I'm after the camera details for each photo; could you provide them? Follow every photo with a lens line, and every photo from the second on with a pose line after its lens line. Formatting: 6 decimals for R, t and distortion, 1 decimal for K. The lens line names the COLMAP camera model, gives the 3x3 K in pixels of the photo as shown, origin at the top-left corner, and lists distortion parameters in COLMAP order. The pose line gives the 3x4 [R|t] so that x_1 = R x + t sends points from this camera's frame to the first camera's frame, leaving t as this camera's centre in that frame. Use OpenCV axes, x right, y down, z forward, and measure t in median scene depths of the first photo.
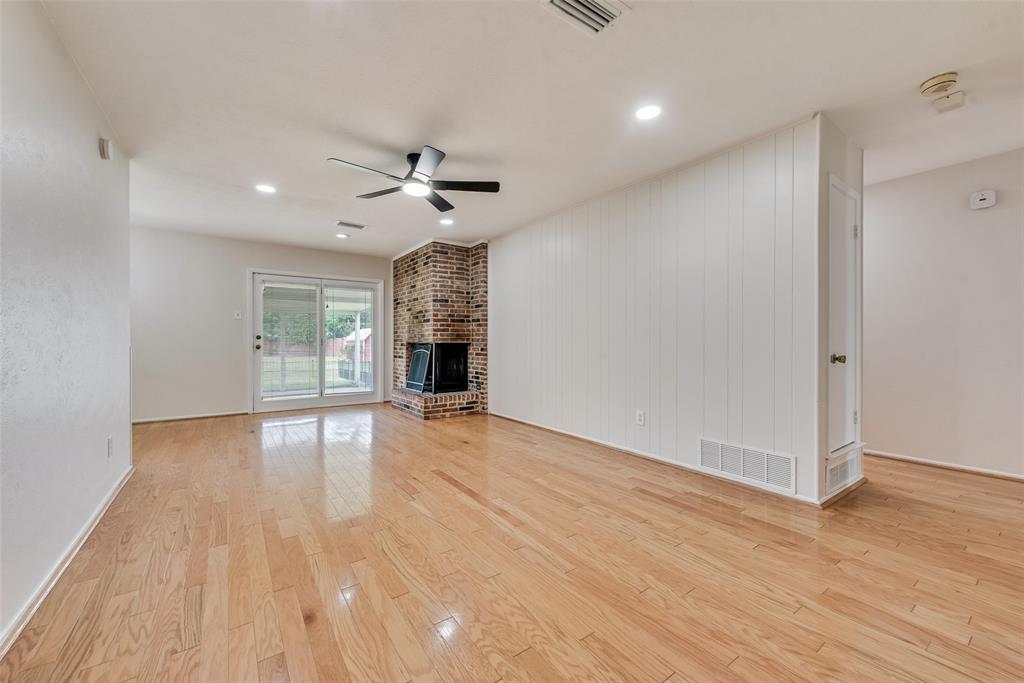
lens RADIAL K [[401.7, 0, 507.3], [0, 401.7, 341.1], [0, 0, 1]] dist [0.010340, -0.000893]
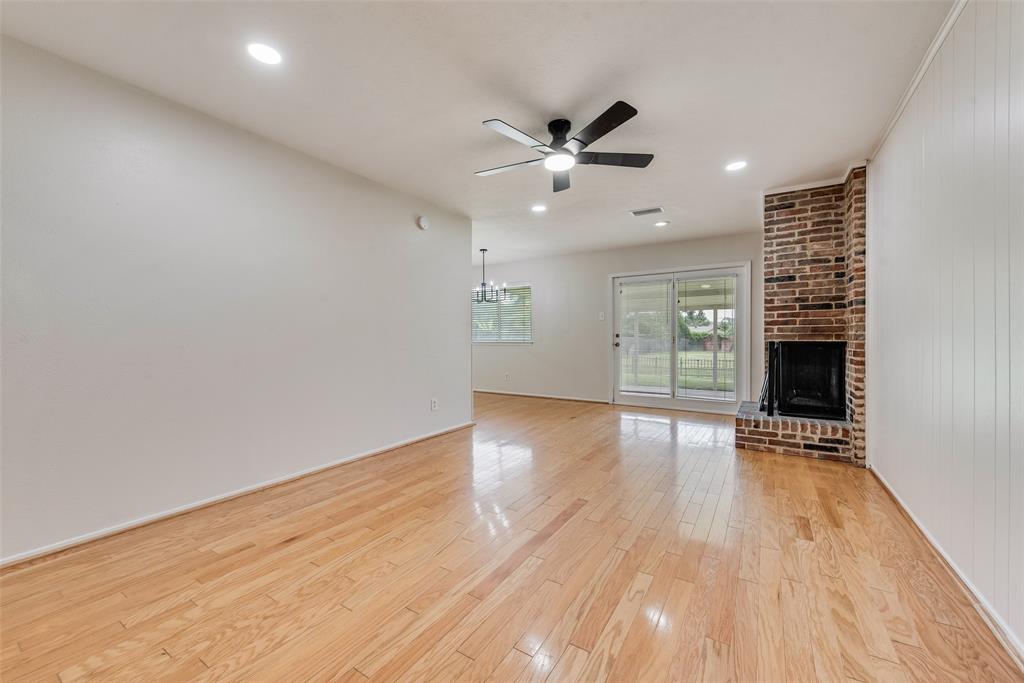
lens RADIAL K [[401.7, 0, 506.1], [0, 401.7, 339.3], [0, 0, 1]] dist [0.010340, -0.000893]
pose [[0.370384, 0.000509, -0.928879, 0.292666], [0.002314, 0.999996, 0.001470, -0.001411], [0.928876, -0.002694, 0.370381, 0.318719]]
